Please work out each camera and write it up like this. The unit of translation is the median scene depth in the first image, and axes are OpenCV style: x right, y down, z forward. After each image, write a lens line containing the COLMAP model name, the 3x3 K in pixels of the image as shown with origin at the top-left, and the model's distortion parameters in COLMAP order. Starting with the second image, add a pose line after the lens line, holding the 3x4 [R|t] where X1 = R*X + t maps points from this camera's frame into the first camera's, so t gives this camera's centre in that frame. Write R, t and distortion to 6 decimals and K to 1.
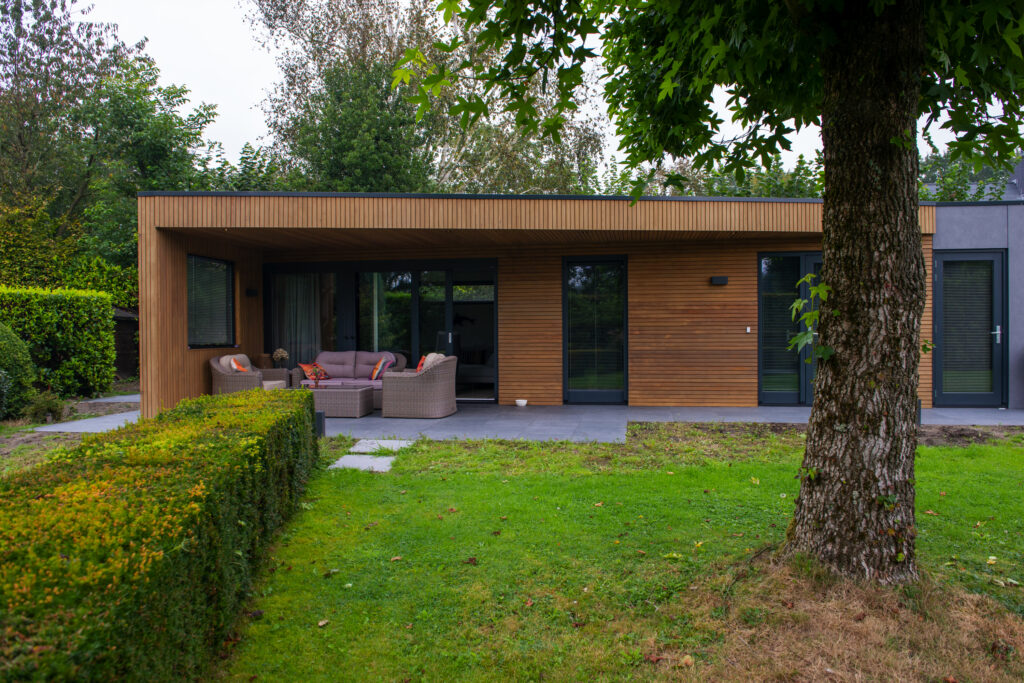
lens RADIAL K [[712.8, 0, 511.7], [0, 712.8, 341.4], [0, 0, 1]] dist [-0.044788, -0.009801]
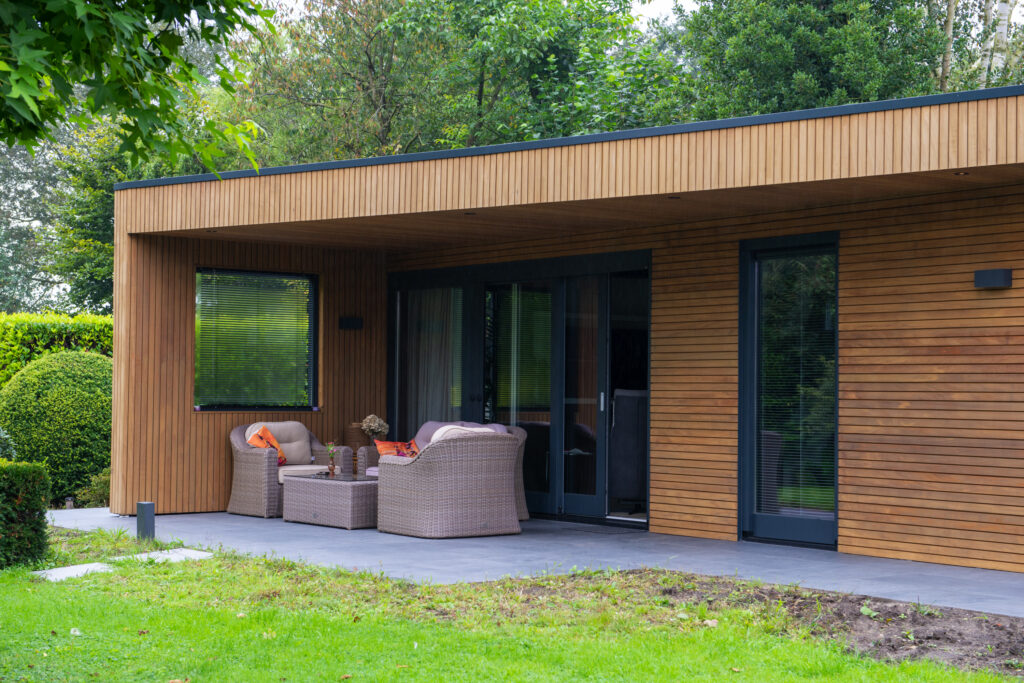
lens RADIAL K [[1634.6, 0, 513.0], [0, 1634.6, 335.6], [0, 0, 1]] dist [0.190780, 0.000000]
pose [[0.741632, -0.011836, -0.670702, 0.739852], [-0.022003, 0.998877, -0.041958, -0.001596], [0.670446, 0.045875, 0.740539, 0.045758]]
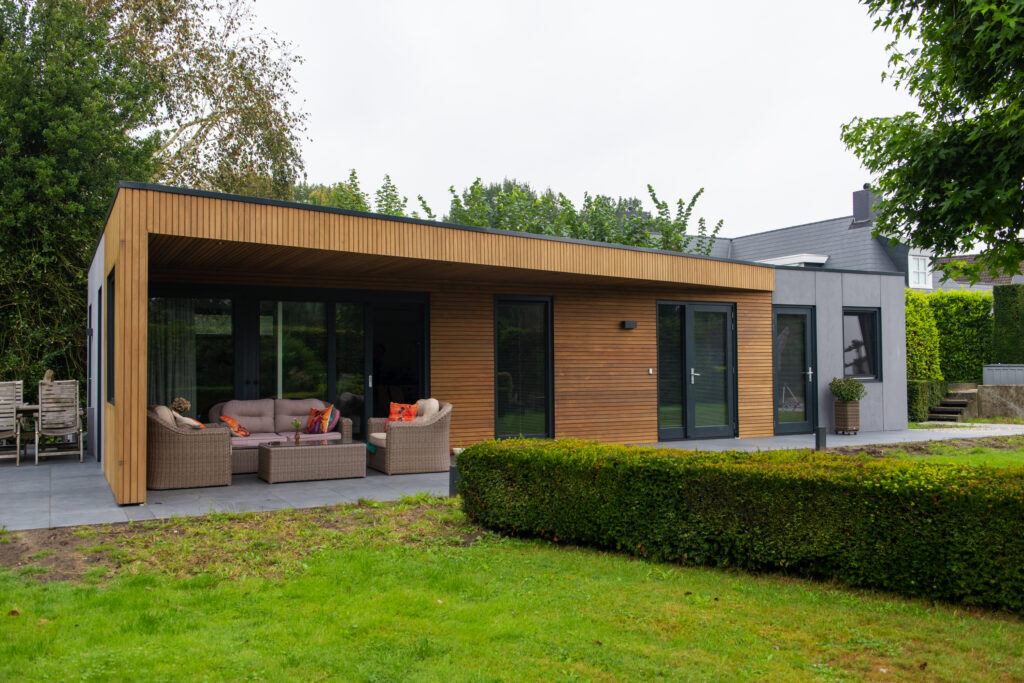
lens RADIAL K [[961.7, 0, 512.5], [0, 961.7, 348.3], [0, 0, 1]] dist [0.022578, 0.000000]
pose [[0.776069, 0.011897, 0.630536, -0.729824], [0.008786, 0.999521, -0.029673, -0.009379], [-0.630587, 0.028569, 0.775592, -0.003382]]
